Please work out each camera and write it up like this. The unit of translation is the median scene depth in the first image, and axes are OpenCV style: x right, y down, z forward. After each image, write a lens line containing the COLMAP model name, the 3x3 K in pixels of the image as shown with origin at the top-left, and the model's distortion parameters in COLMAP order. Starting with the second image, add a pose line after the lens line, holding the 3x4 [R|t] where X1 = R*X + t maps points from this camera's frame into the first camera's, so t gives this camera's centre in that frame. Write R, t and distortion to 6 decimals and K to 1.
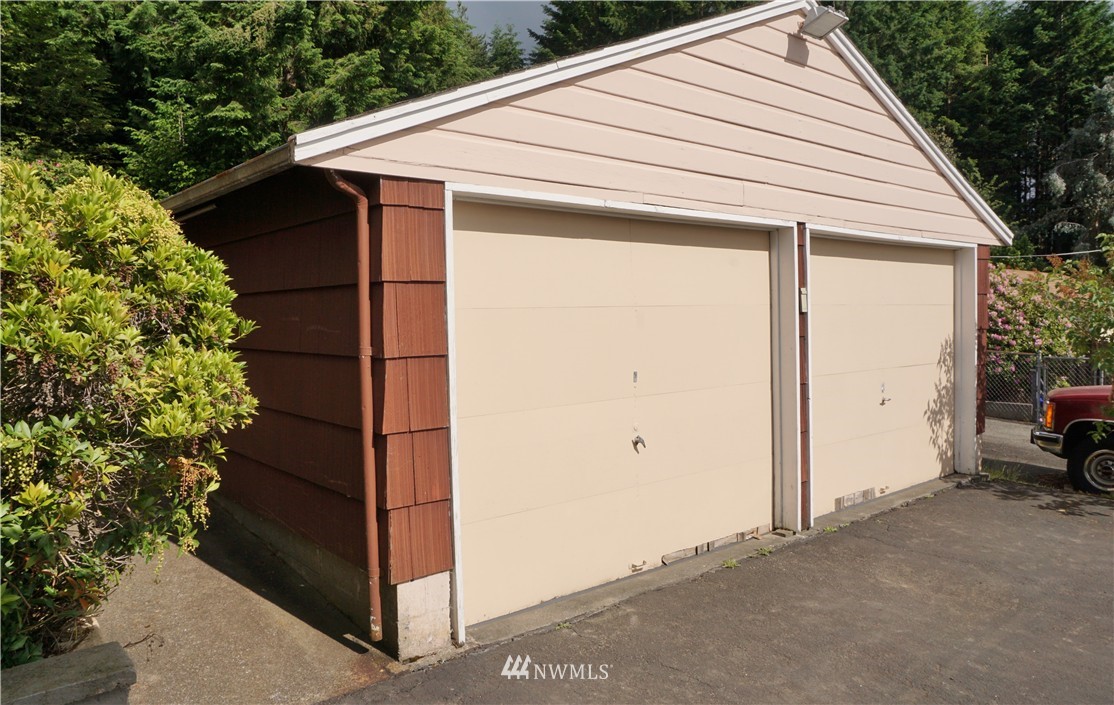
lens RADIAL K [[789.8, 0, 556.6], [0, 789.8, 348.4], [0, 0, 1]] dist [-0.049192, 0.018417]
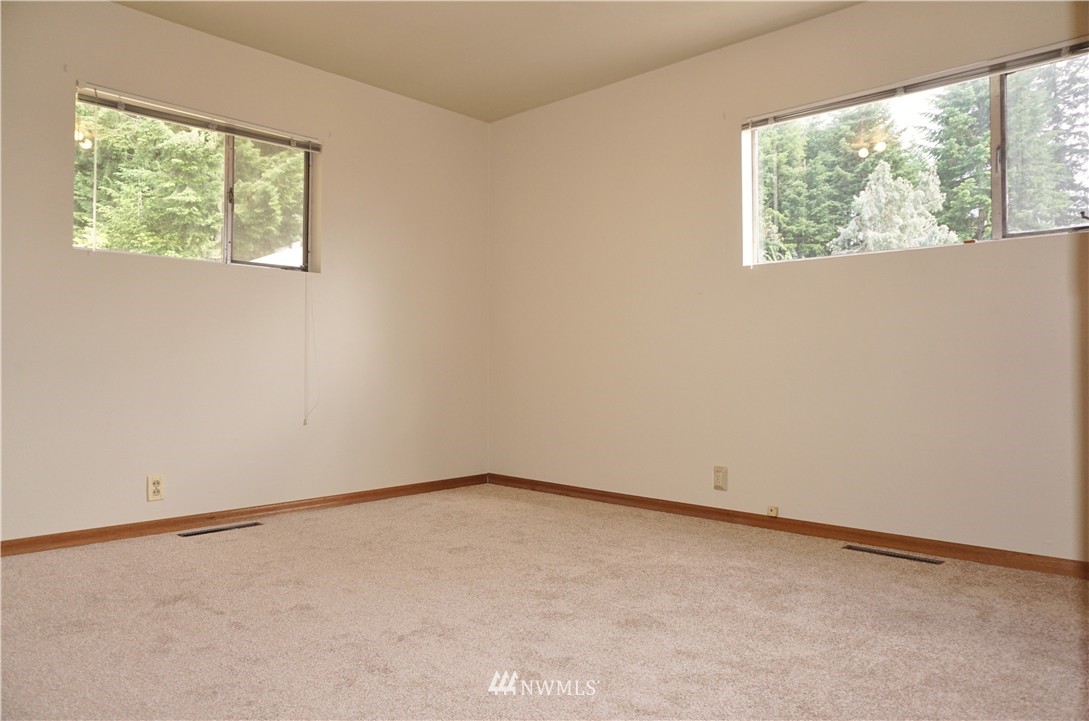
lens RADIAL K [[739.6, 0, 542.4], [0, 739.6, 368.2], [0, 0, 1]] dist [-0.044588, 0.011184]
pose [[0.993261, 0.015176, 0.114904, 0.024362], [-0.010099, 0.998952, -0.044636, 0.021335], [-0.115461, 0.043175, 0.992373, -0.216497]]
